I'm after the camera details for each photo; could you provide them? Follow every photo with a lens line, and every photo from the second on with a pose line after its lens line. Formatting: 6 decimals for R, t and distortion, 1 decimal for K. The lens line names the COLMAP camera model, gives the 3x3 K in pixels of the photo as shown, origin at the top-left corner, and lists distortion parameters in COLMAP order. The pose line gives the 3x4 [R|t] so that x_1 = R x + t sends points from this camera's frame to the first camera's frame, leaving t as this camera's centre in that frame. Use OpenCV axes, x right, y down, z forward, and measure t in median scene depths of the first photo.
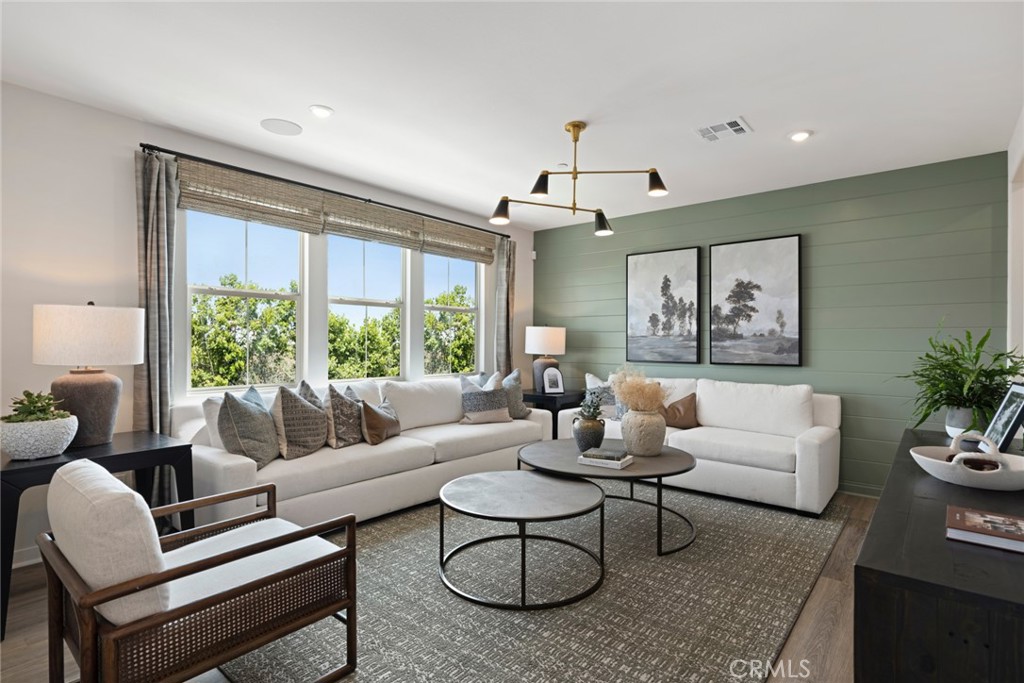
lens RADIAL K [[507.5, 0, 513.7], [0, 507.5, 343.0], [0, 0, 1]] dist [-0.001914, -0.000669]
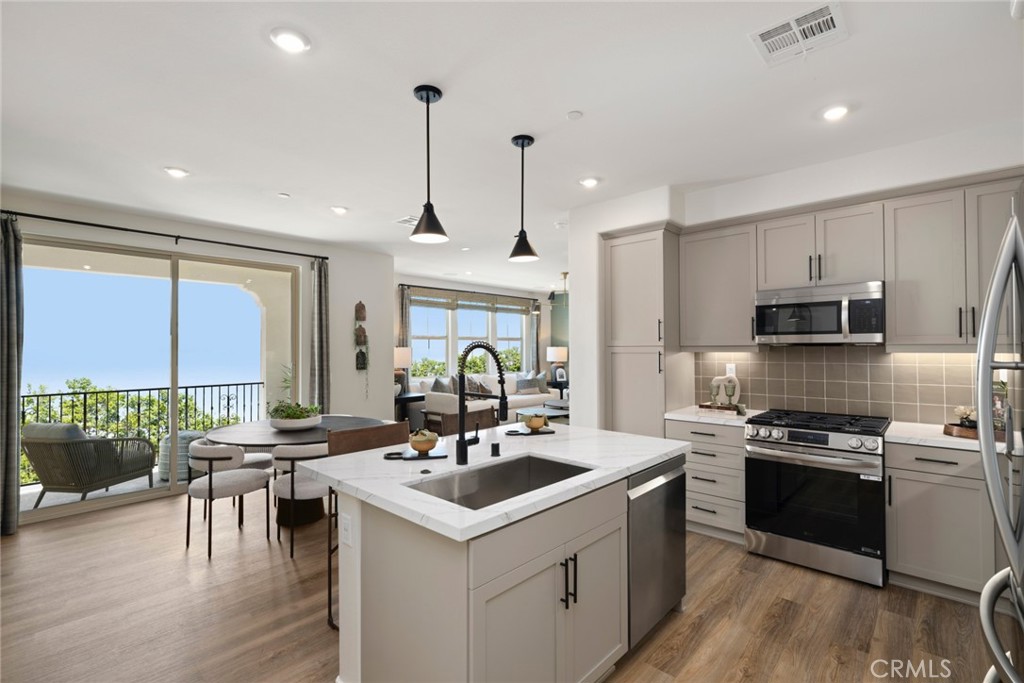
lens RADIAL K [[463.3, 0, 514.0], [0, 463.3, 341.7], [0, 0, 1]] dist [0.000203, -0.000429]
pose [[0.998574, -0.011108, -0.052220, -0.010209], [0.010289, 0.999820, -0.015927, -0.030970], [0.052387, 0.015367, 0.998509, -0.898880]]
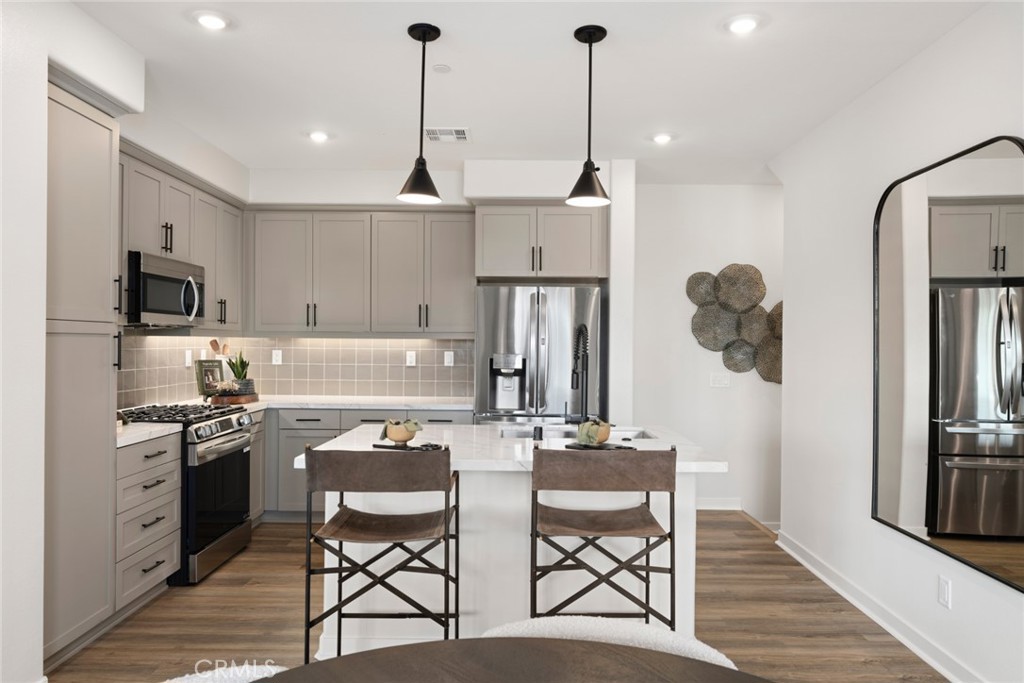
lens RADIAL K [[679.8, 0, 512.0], [0, 679.8, 341.5], [0, 0, 1]] dist [0.004496, -0.000886]
pose [[-0.633096, -0.009084, 0.774020, -0.538975], [-0.010470, 0.999940, 0.003172, -0.021604], [-0.774002, -0.006096, -0.633153, -0.011070]]
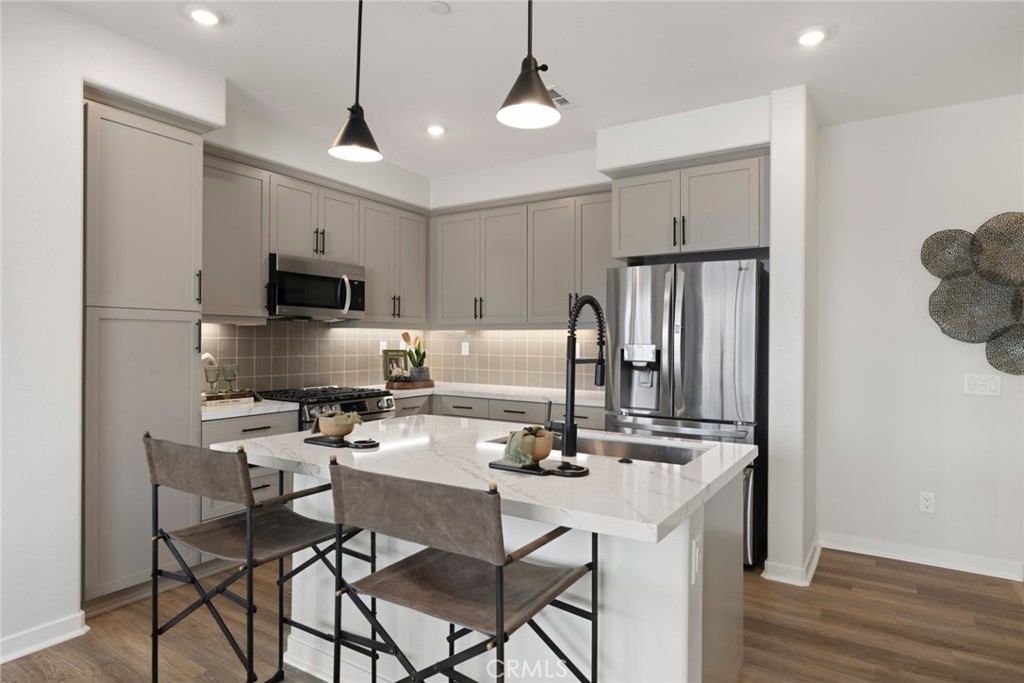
lens RADIAL K [[578.8, 0, 512.0], [0, 578.8, 341.5], [0, 0, 1]] dist [0.003327, -0.000016]
pose [[-0.125095, -0.006517, 0.992123, -0.471339], [-0.006367, 0.999963, 0.005766, -0.006894], [-0.992124, -0.005595, -0.125132, -0.385225]]
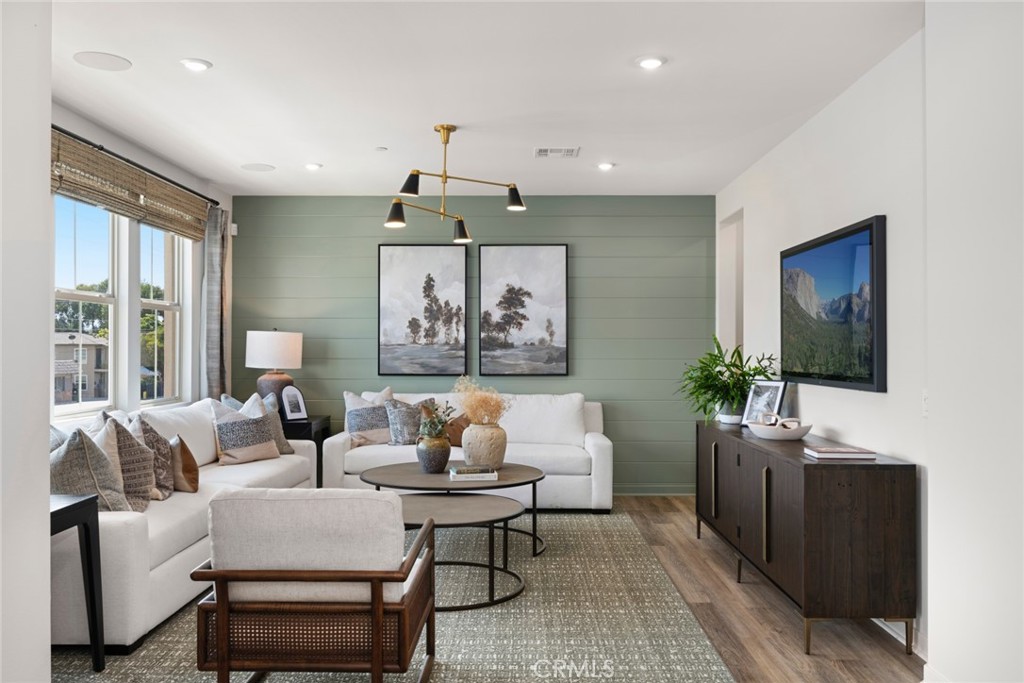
lens RADIAL K [[837.3, 0, 512.0], [0, 837.3, 341.5], [0, 0, 1]] dist [0.005159, -0.001156]
pose [[0.775720, 0.001117, 0.631076, -0.517827], [0.002559, 0.999985, -0.004914, -0.012144], [-0.631071, 0.005427, 0.775706, -0.198905]]
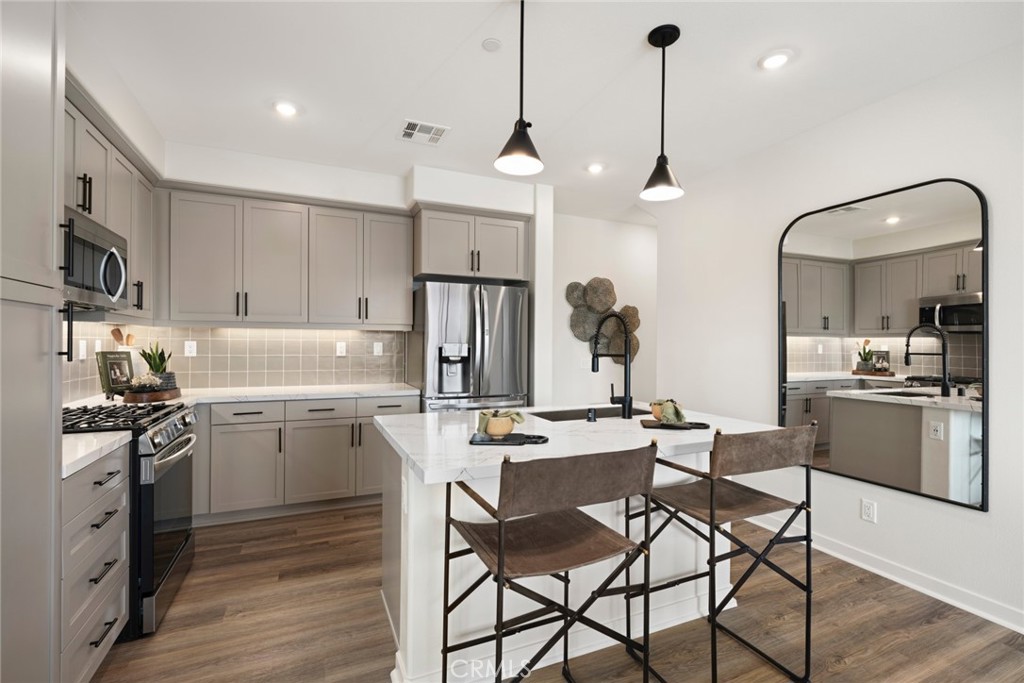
lens RADIAL K [[463.3, 0, 514.0], [0, 463.3, 341.7], [0, 0, 1]] dist [0.000203, -0.000429]
pose [[-0.898340, -0.010139, 0.439184, -0.186003], [-0.011025, 0.999939, 0.000533, -0.004314], [-0.439162, -0.004363, -0.898397, 0.006706]]
